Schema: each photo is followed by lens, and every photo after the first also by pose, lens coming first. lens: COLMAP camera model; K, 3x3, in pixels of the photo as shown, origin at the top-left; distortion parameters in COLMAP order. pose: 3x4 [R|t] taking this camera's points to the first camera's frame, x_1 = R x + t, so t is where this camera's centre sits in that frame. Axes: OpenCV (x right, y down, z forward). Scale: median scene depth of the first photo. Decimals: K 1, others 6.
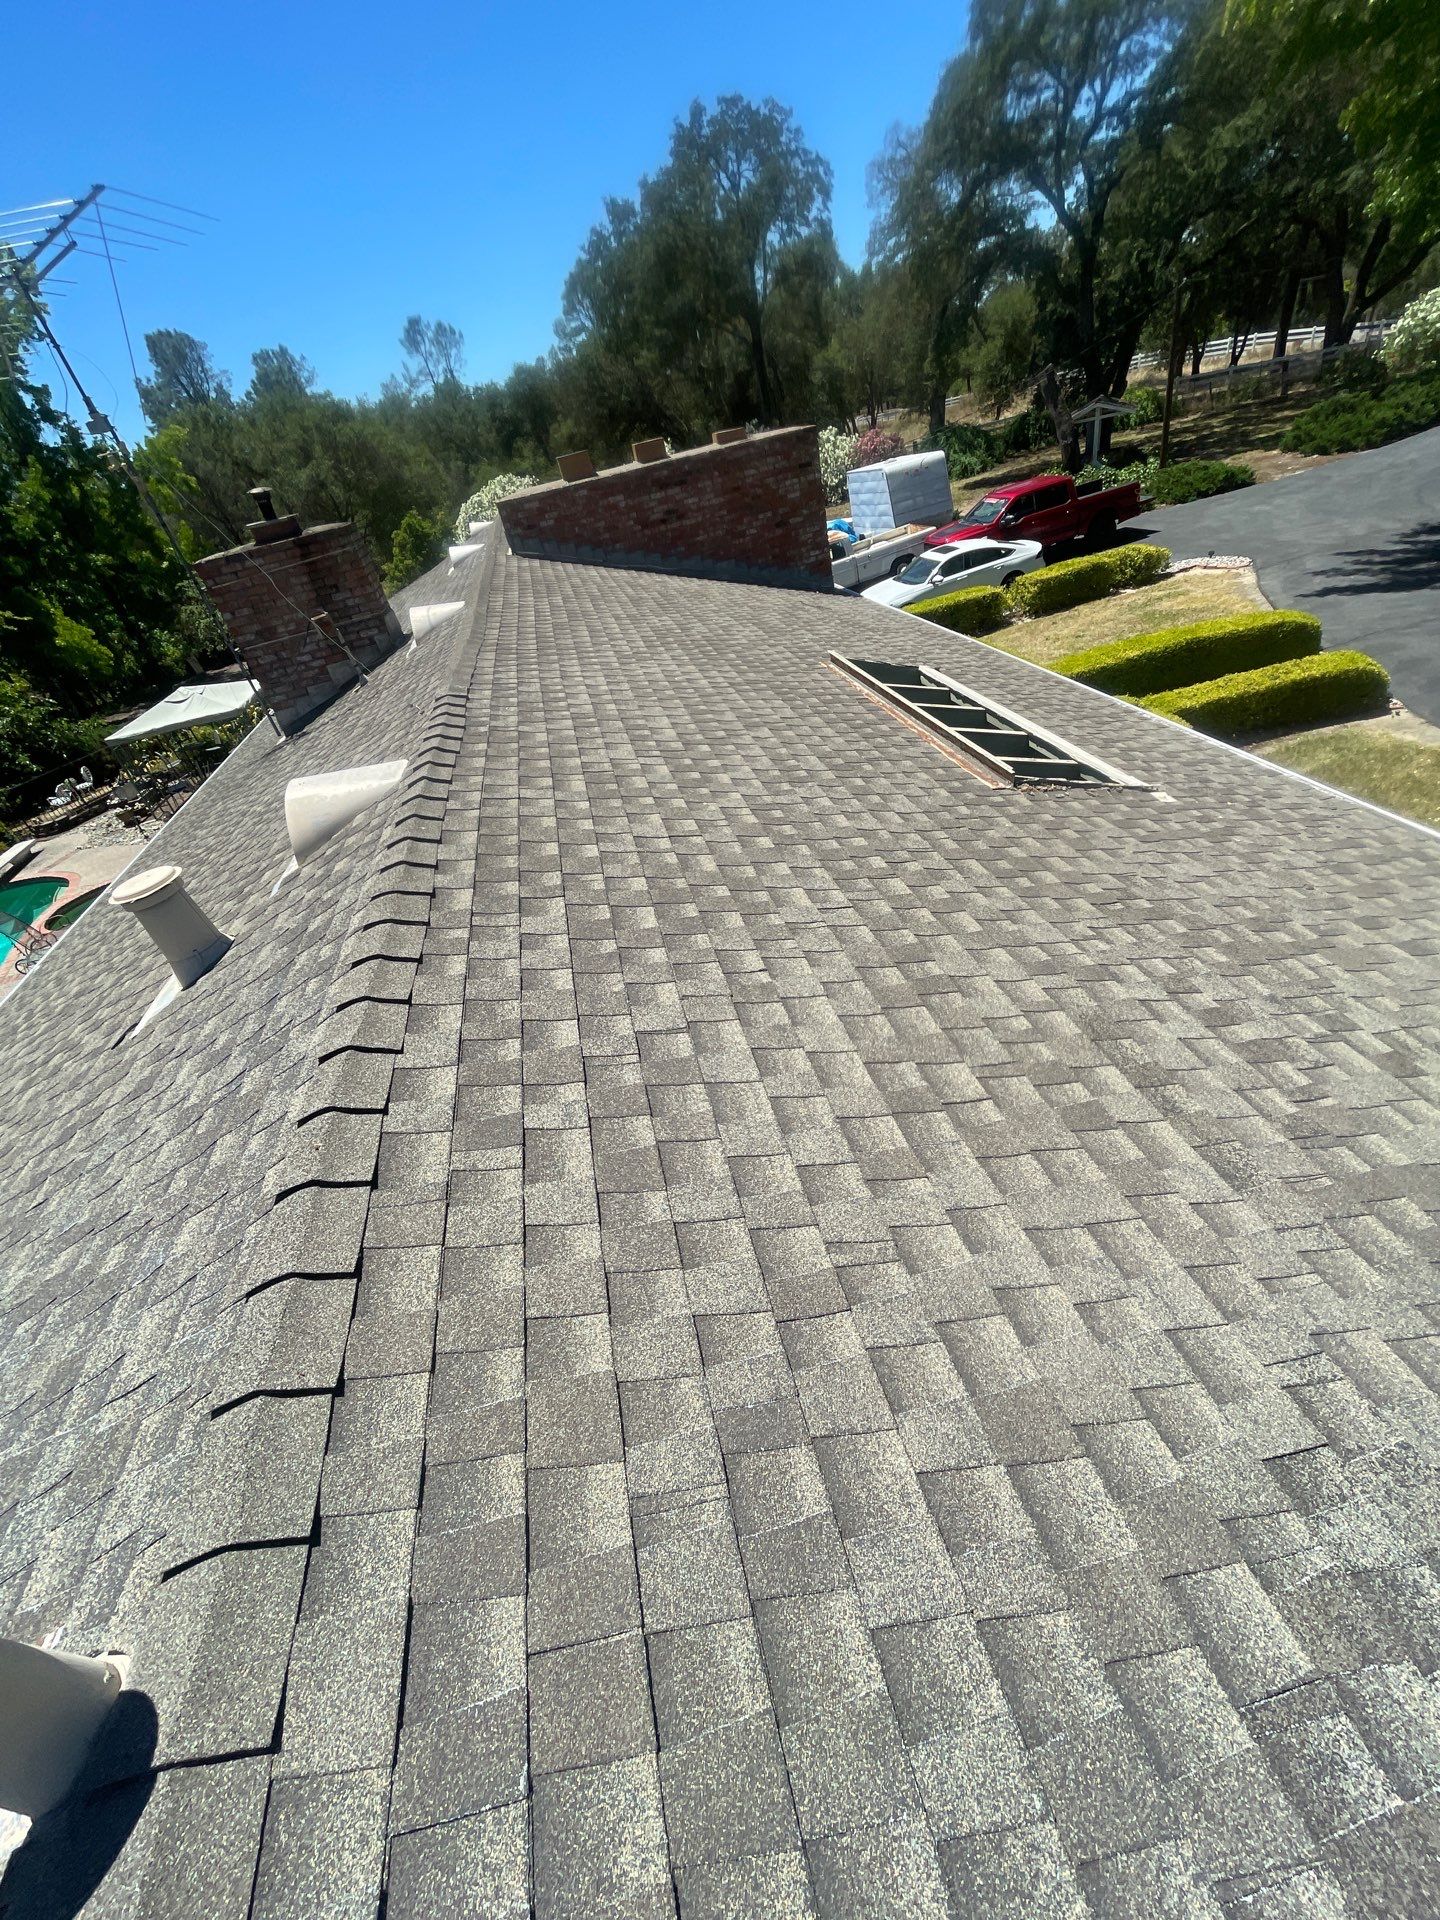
lens RADIAL K [[784.8, 0, 735.0], [0, 784.8, 969.3], [0, 0, 1]] dist [-0.004617, 0.001363]
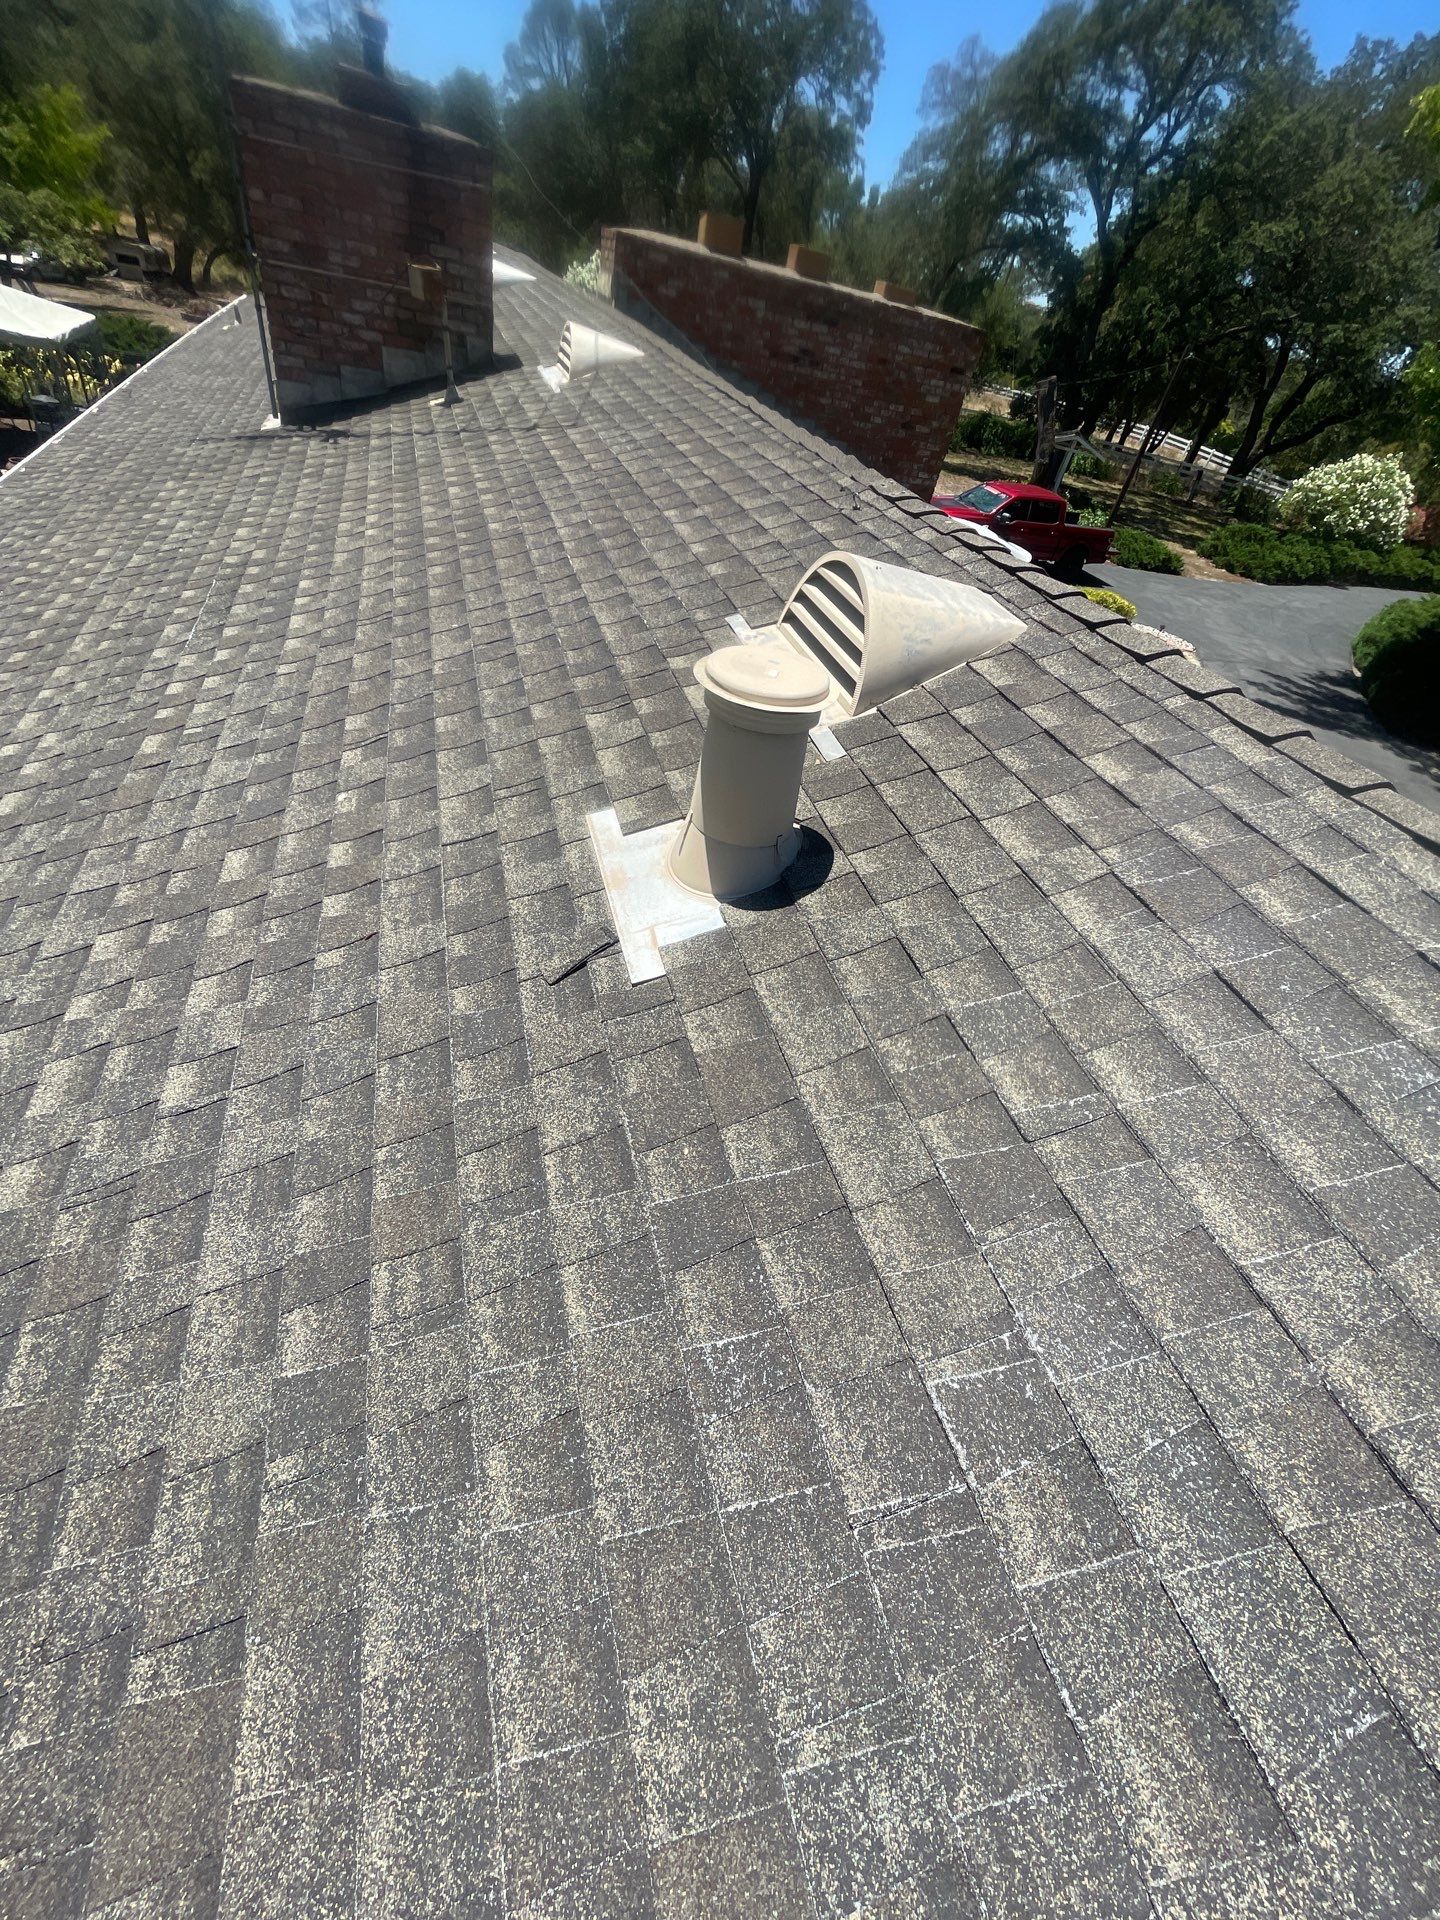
lens RADIAL K [[784.8, 0, 720.3], [0, 784.8, 965.9], [0, 0, 1]] dist [-0.004617, 0.001363]
pose [[0.923973, 0.232350, 0.303787, -0.258167], [-0.260689, 0.963814, 0.055720, 0.011251], [-0.279847, -0.130677, 0.951109, 0.160102]]
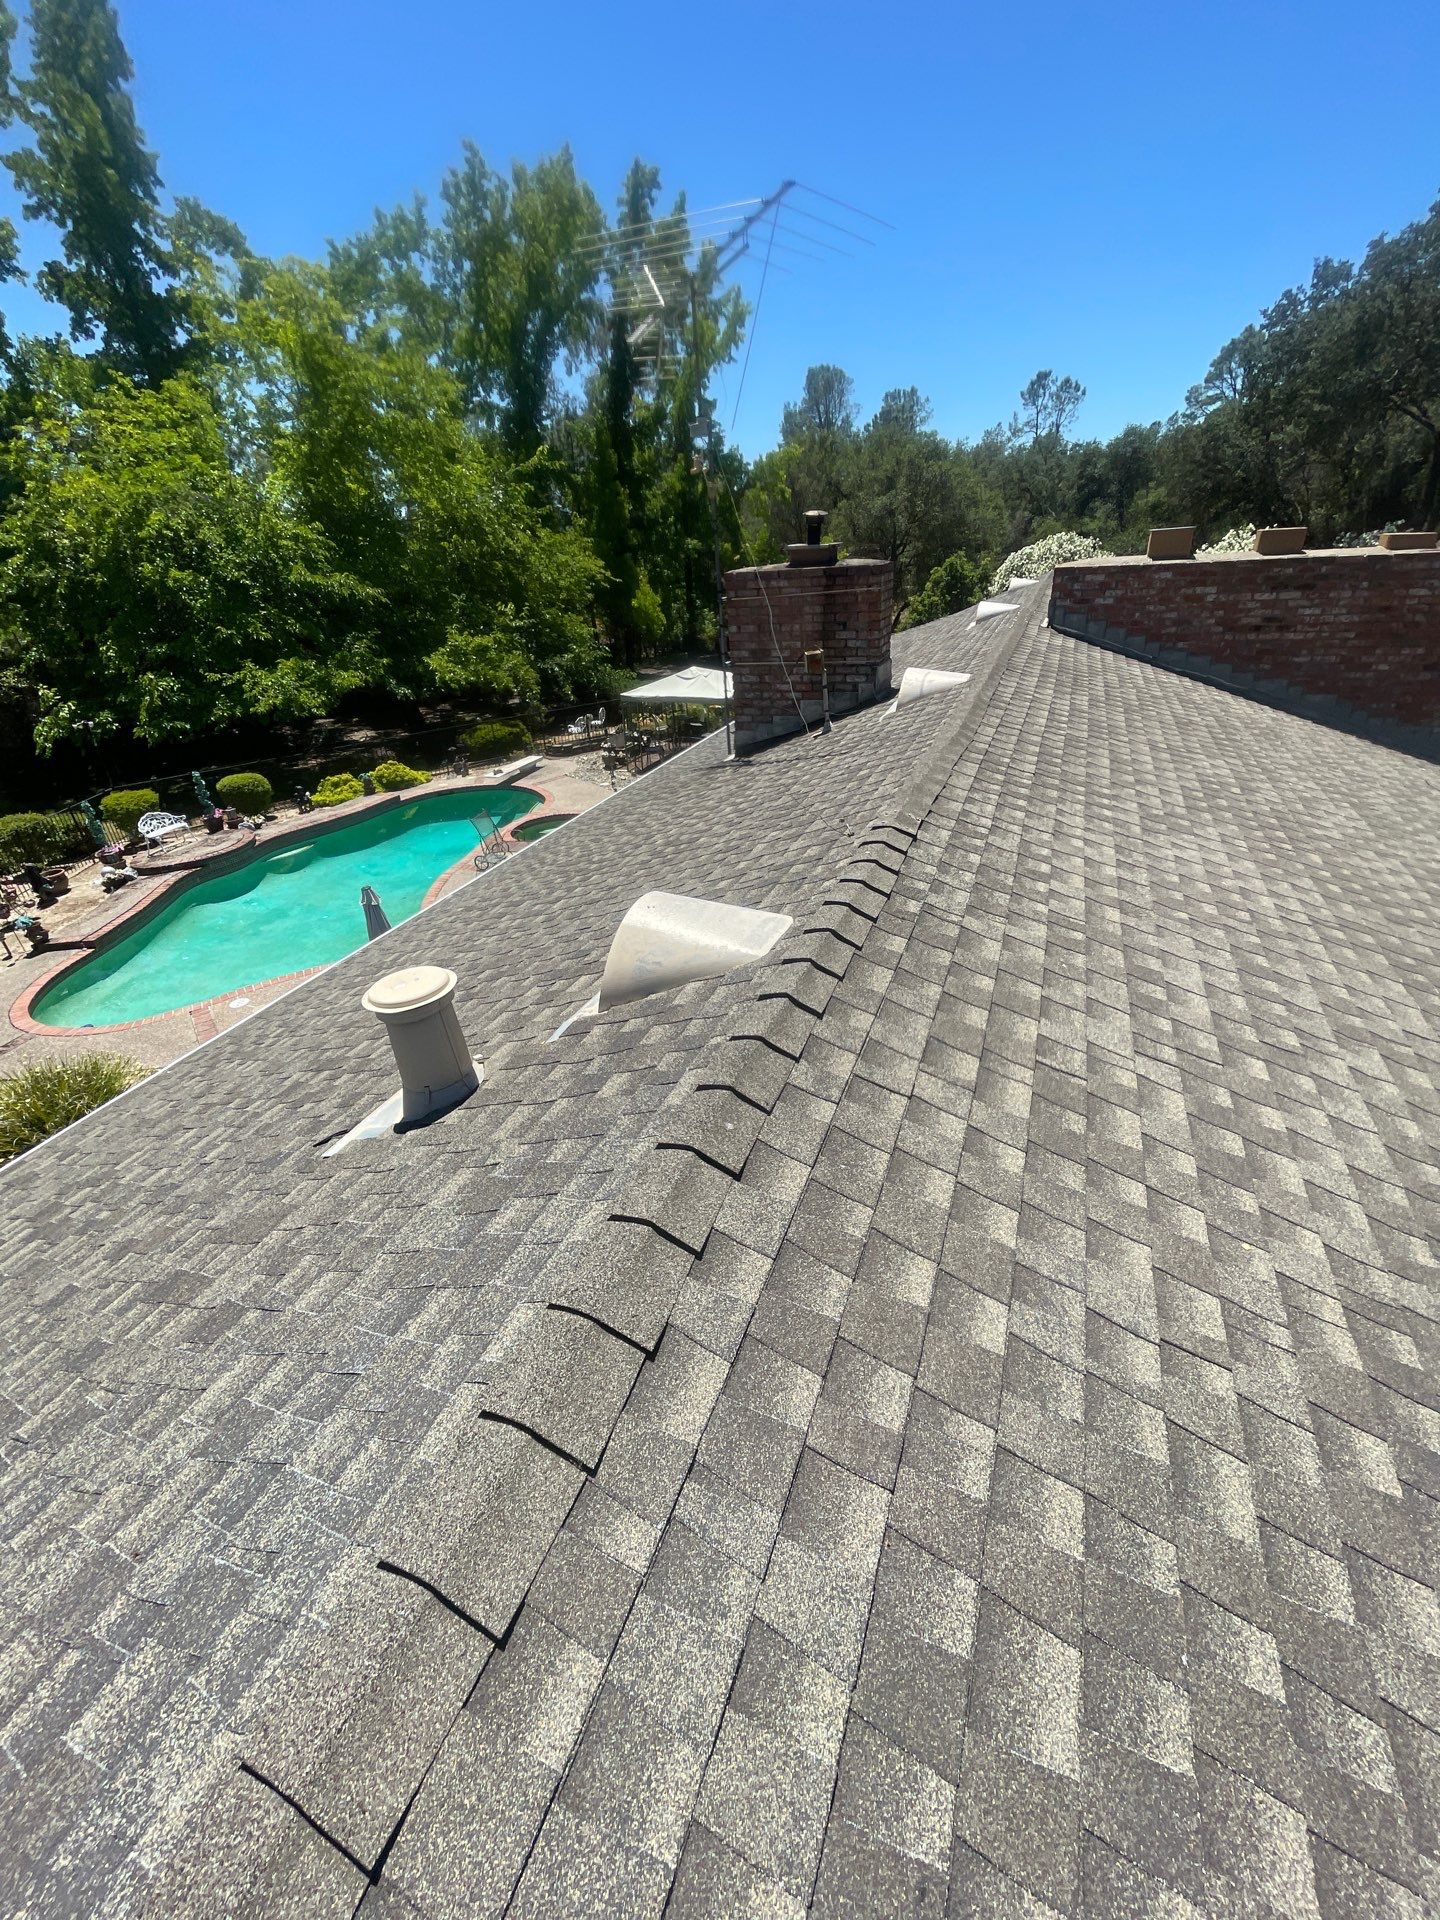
lens RADIAL K [[784.8, 0, 727.2], [0, 784.8, 964.5], [0, 0, 1]] dist [-0.004617, 0.001363]
pose [[0.813668, 0.396576, -0.425055, -0.055493], [-0.416716, 0.907705, 0.049184, -0.086743], [0.405329, 0.137108, 0.903830, 0.127977]]
